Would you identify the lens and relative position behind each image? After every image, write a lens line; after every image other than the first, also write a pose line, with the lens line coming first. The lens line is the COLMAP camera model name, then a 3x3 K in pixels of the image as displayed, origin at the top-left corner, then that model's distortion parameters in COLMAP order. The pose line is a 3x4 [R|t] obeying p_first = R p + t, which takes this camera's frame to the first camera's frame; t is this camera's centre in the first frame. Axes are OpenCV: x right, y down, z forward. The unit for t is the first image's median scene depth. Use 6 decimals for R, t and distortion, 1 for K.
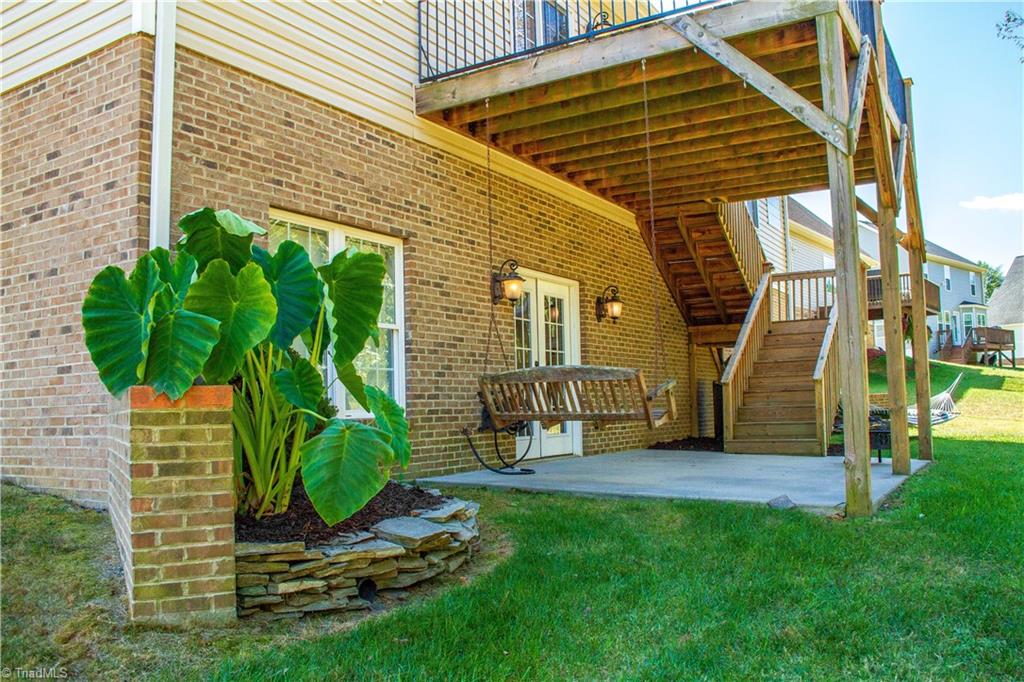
lens RADIAL K [[868.0, 0, 512.3], [0, 868.0, 315.7], [0, 0, 1]] dist [-0.153720, 0.001213]
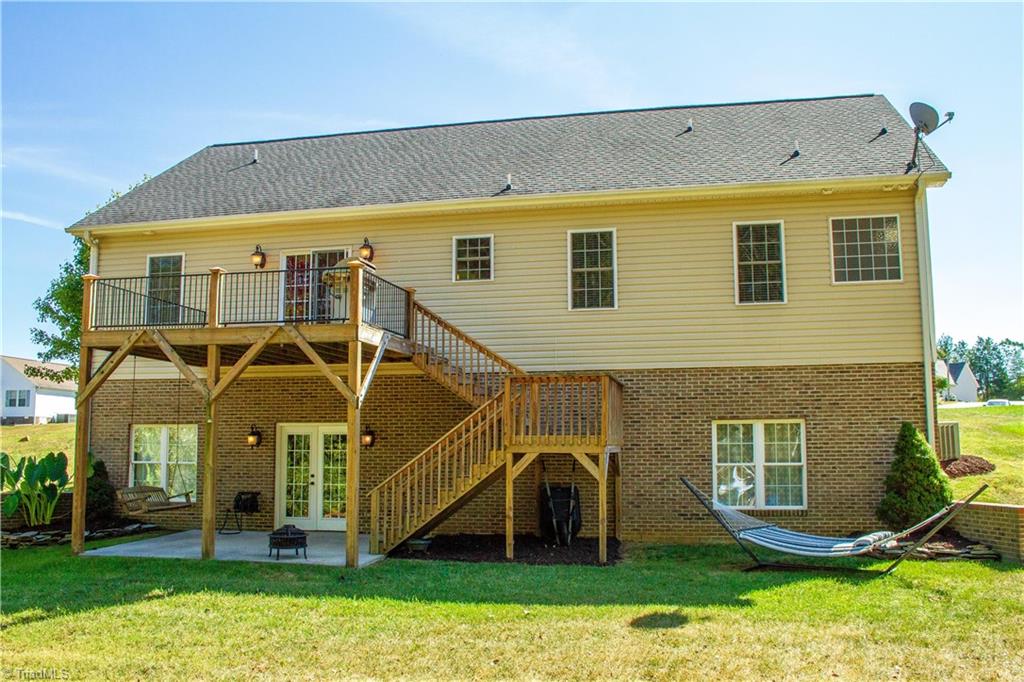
lens RADIAL K [[927.9, 0, 512.0], [0, 927.9, 341.0], [0, 0, 1]] dist [-0.108631, 0.017426]
pose [[0.324071, -0.115000, -0.939017, 2.364288], [0.089665, 0.991849, -0.090526, -0.012891], [0.941774, -0.054860, 0.331741, 0.954809]]
